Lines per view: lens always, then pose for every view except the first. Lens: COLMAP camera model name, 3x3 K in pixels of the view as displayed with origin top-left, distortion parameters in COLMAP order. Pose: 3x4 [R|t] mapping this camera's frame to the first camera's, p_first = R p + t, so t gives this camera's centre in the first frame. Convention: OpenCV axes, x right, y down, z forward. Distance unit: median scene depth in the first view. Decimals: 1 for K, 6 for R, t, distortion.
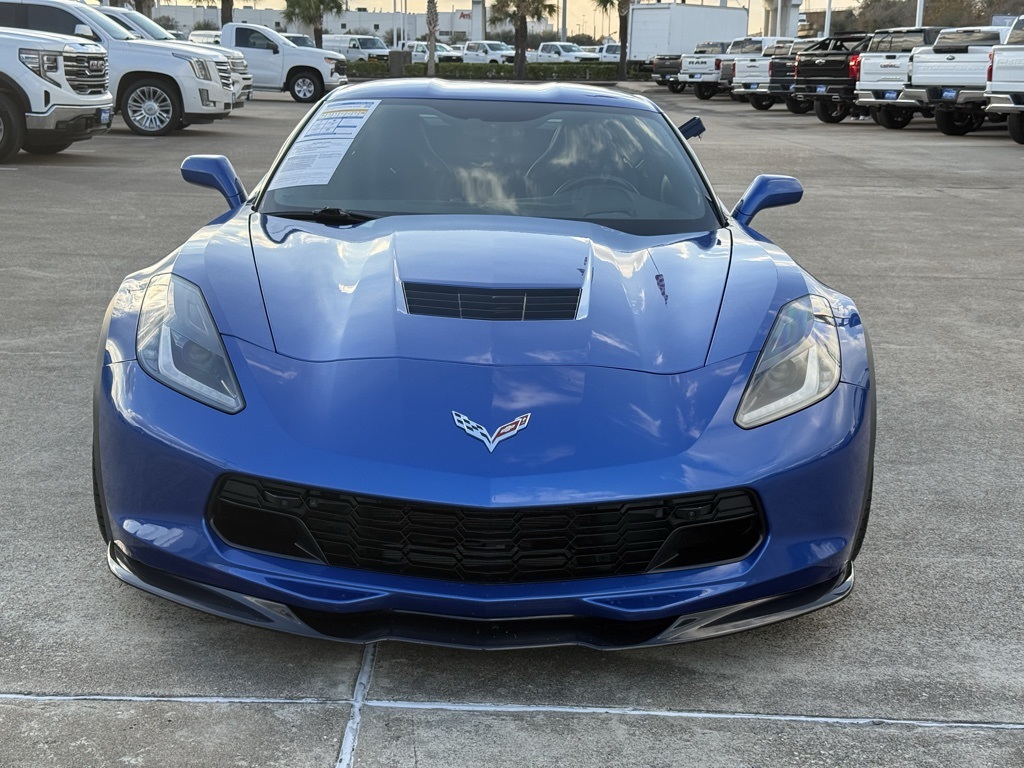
lens RADIAL K [[1440.5, 0, 509.2], [0, 1440.5, 378.9], [0, 0, 1]] dist [0.102046, 0.000000]
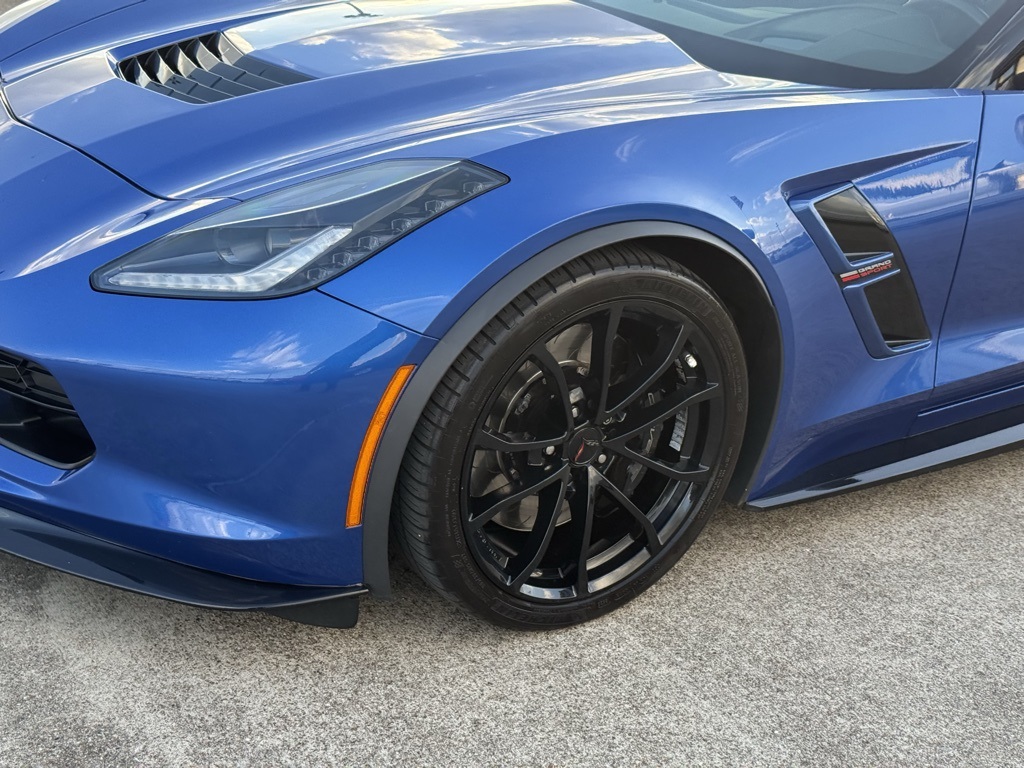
lens RADIAL K [[1440.5, 0, 509.6], [0, 1440.5, 383.2], [0, 0, 1]] dist [0.102046, 0.000000]
pose [[0.535909, 0.336804, -0.774186, 0.147639], [-0.257554, 0.938491, 0.229999, -0.023437], [0.804032, 0.076136, 0.589691, 0.140300]]
